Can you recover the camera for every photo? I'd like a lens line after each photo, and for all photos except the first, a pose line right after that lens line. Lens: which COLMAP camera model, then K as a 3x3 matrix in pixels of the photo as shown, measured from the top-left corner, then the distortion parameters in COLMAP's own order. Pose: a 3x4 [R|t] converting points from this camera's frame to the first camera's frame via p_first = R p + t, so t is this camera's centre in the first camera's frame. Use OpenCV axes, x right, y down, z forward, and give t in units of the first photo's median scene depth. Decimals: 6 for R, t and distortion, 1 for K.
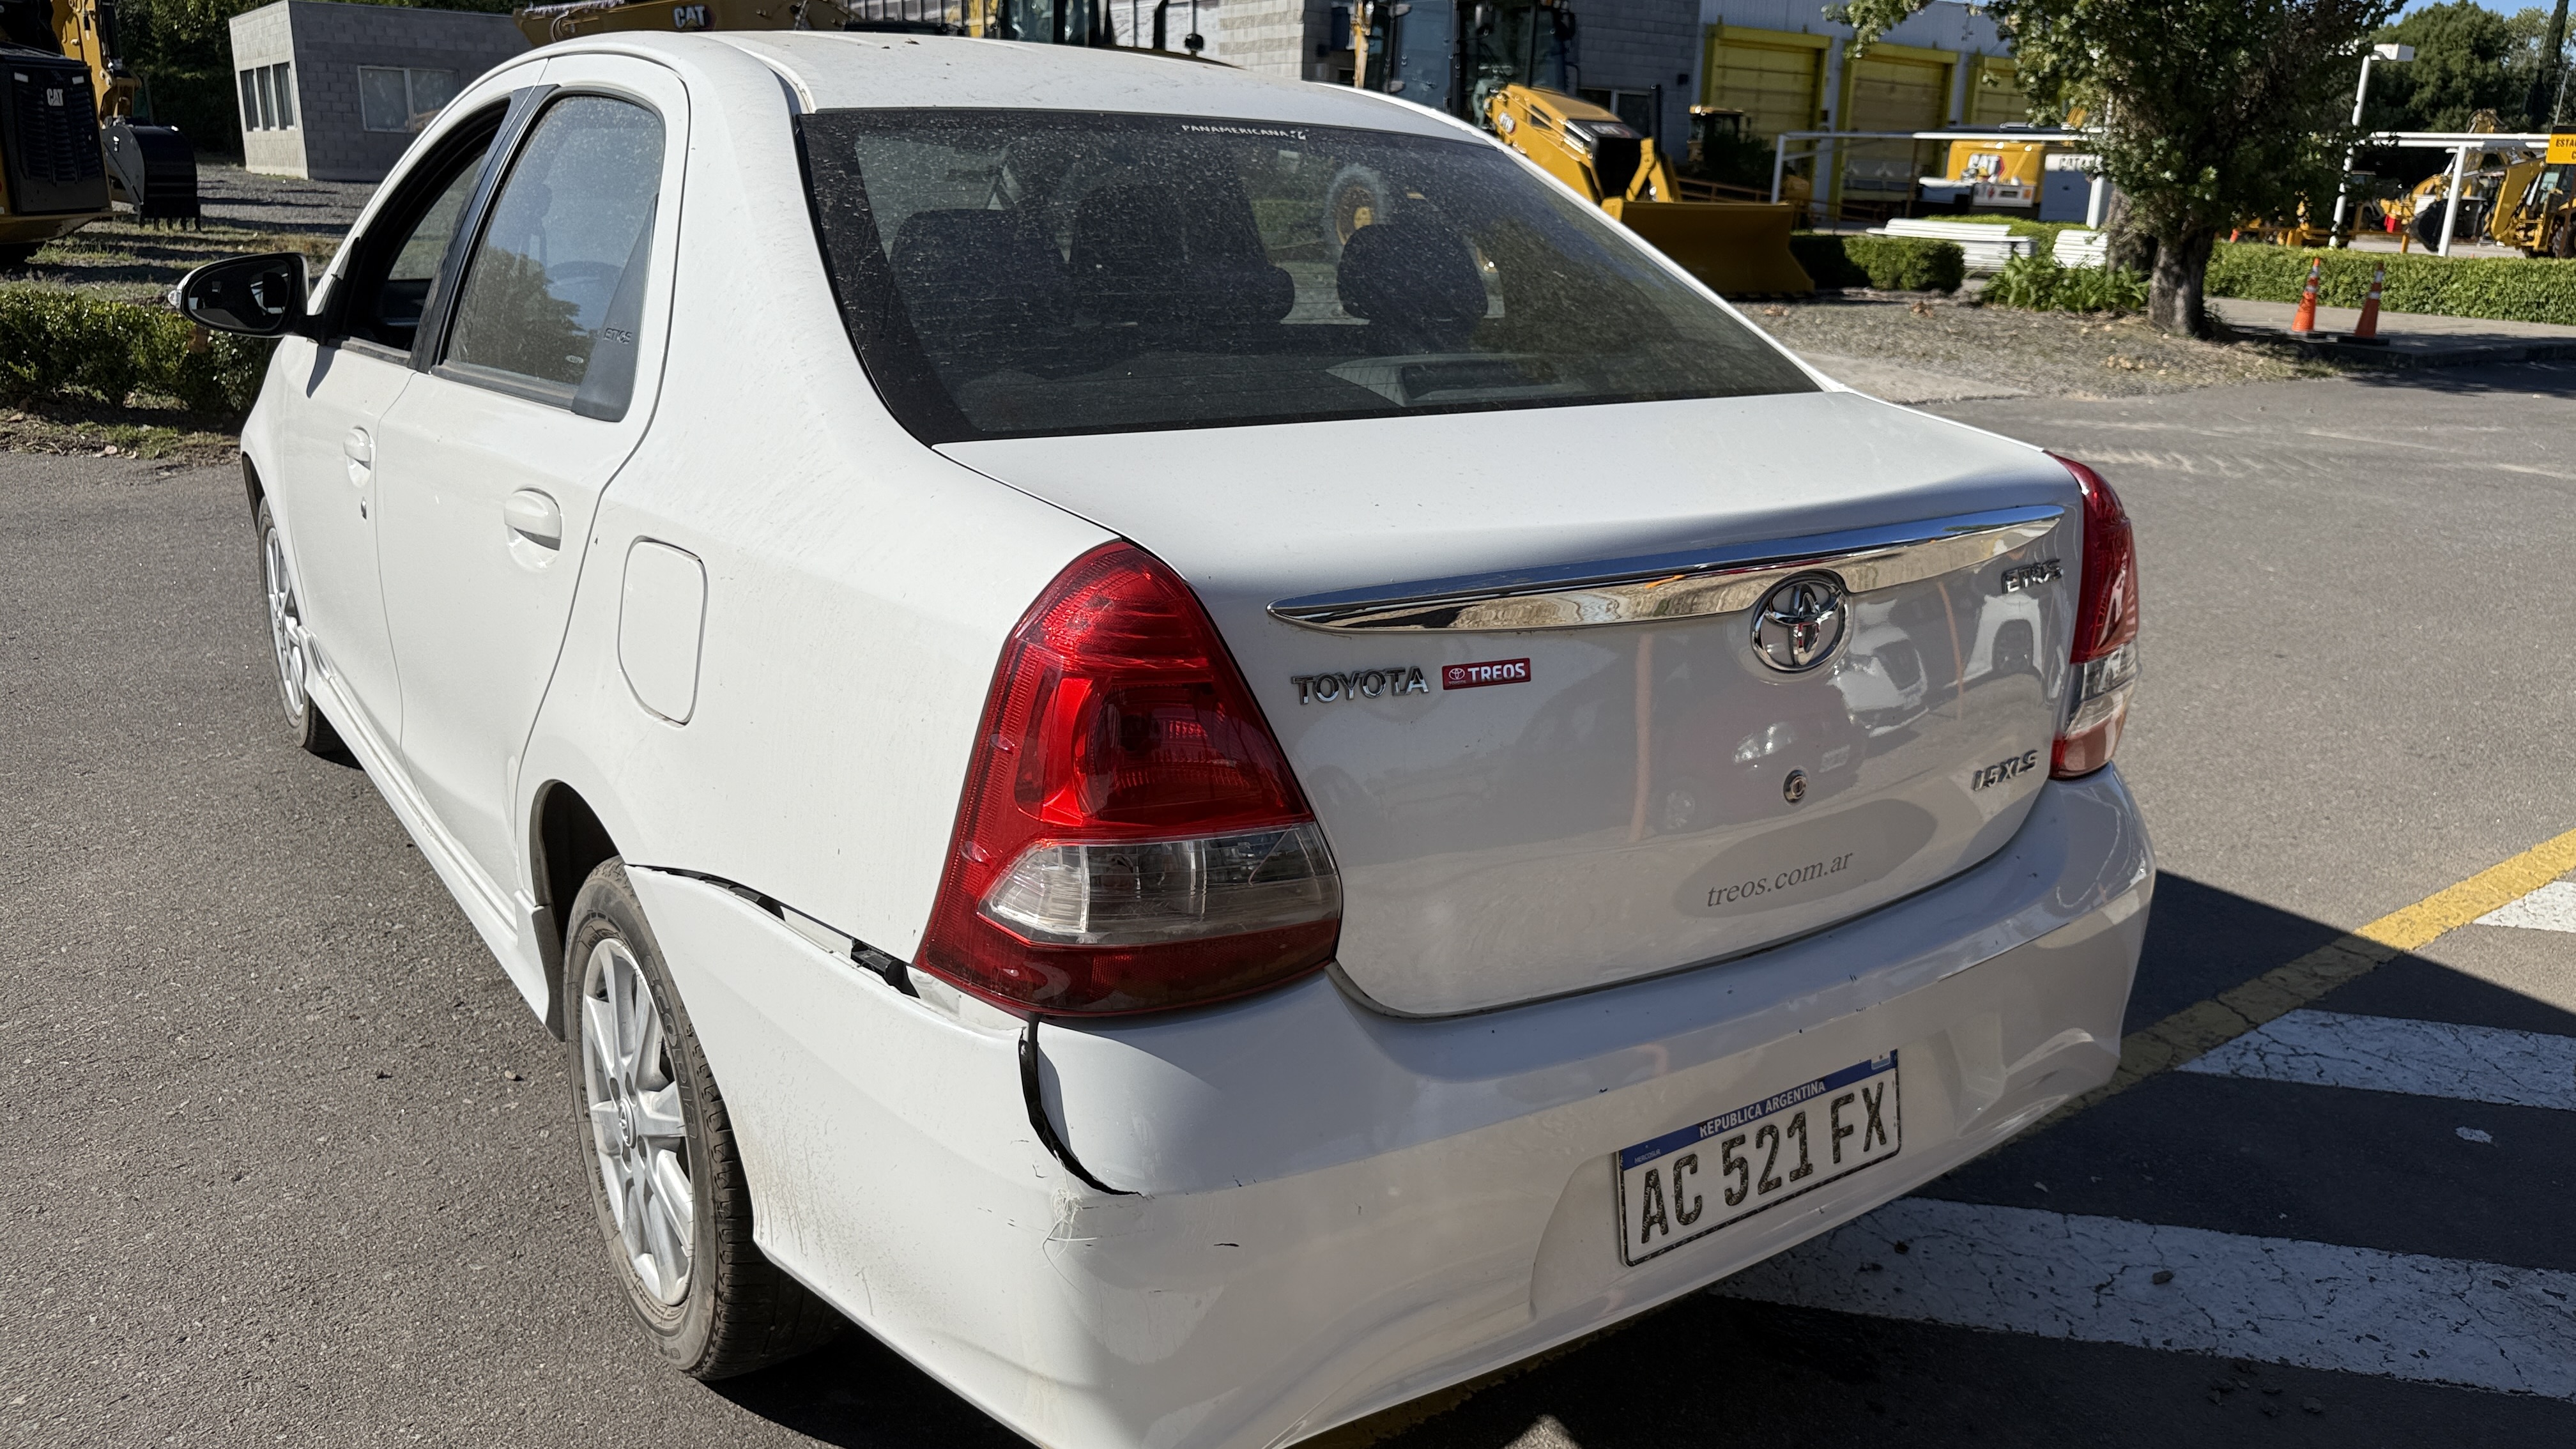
lens RADIAL K [[1818.0, 0, 1277.5], [0, 1818.0, 724.7], [0, 0, 1]] dist [0.010556, -0.020174]
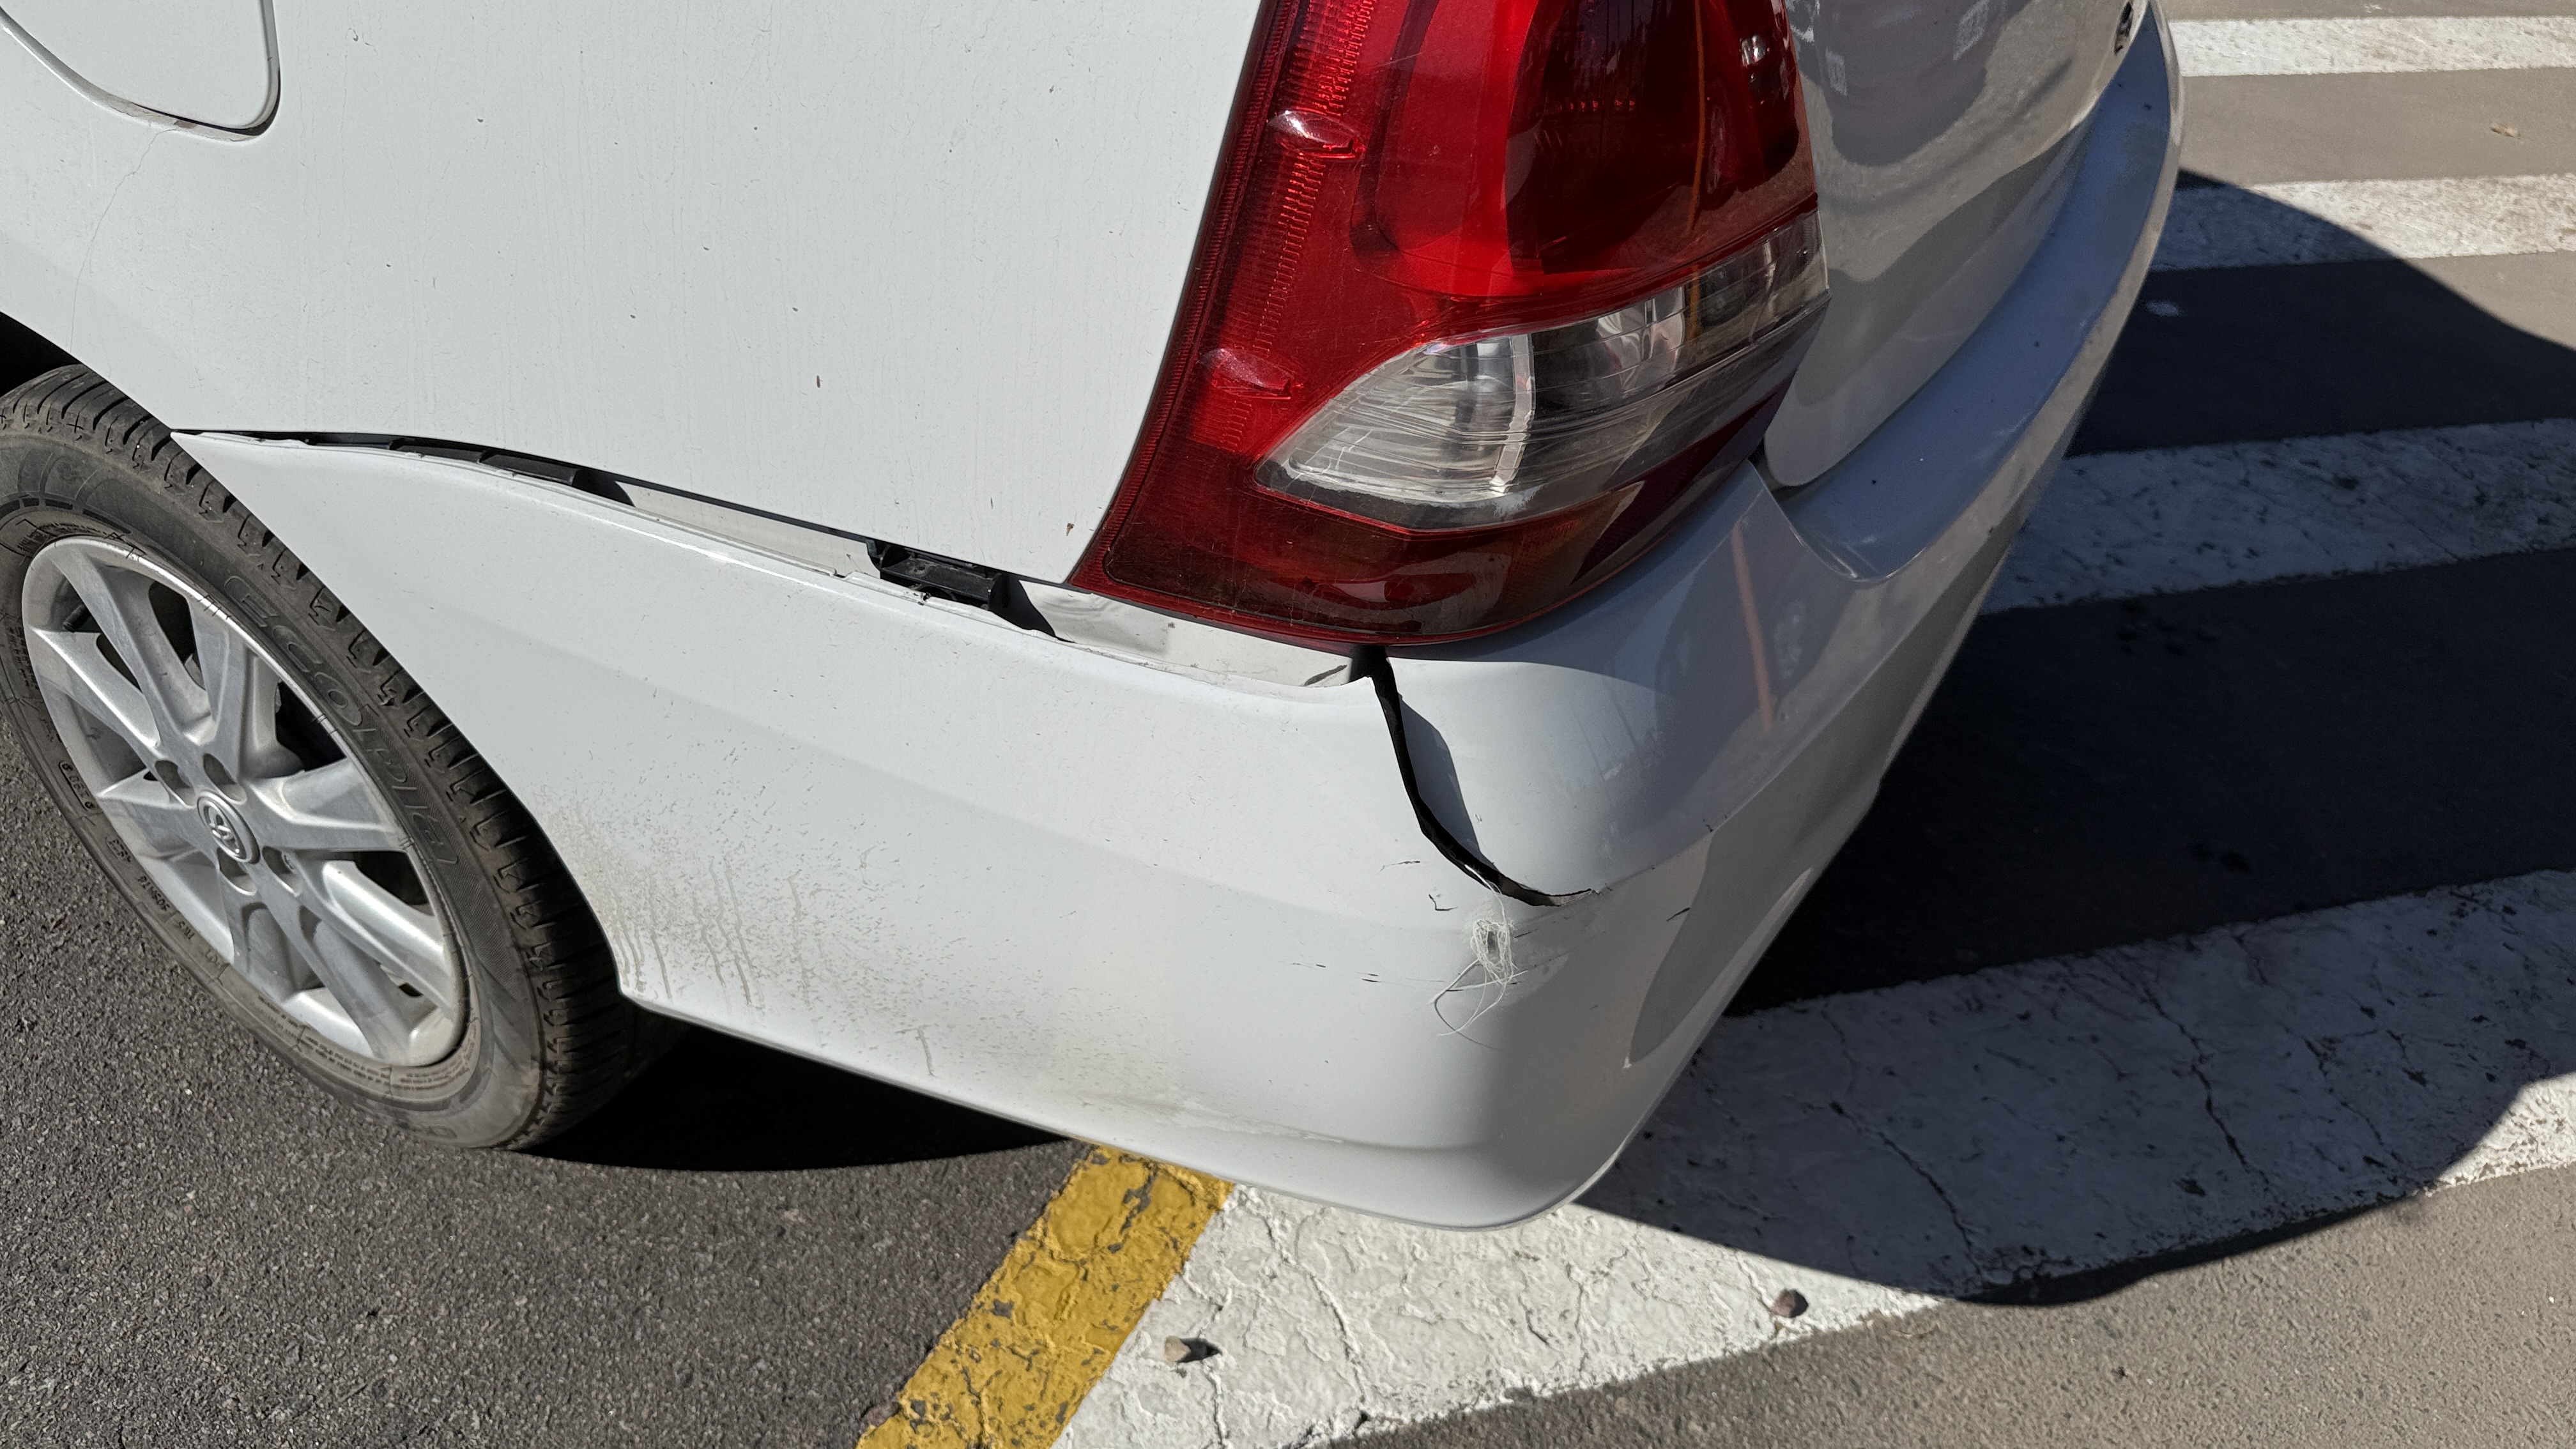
lens RADIAL K [[1818.0, 0, 1287.4], [0, 1818.0, 717.2], [0, 0, 1]] dist [0.010556, -0.020174]
pose [[0.904705, -0.237338, 0.353808, -0.327121], [0.071812, 0.903529, 0.422468, -0.049662], [-0.419944, -0.356801, 0.834470, 0.501308]]
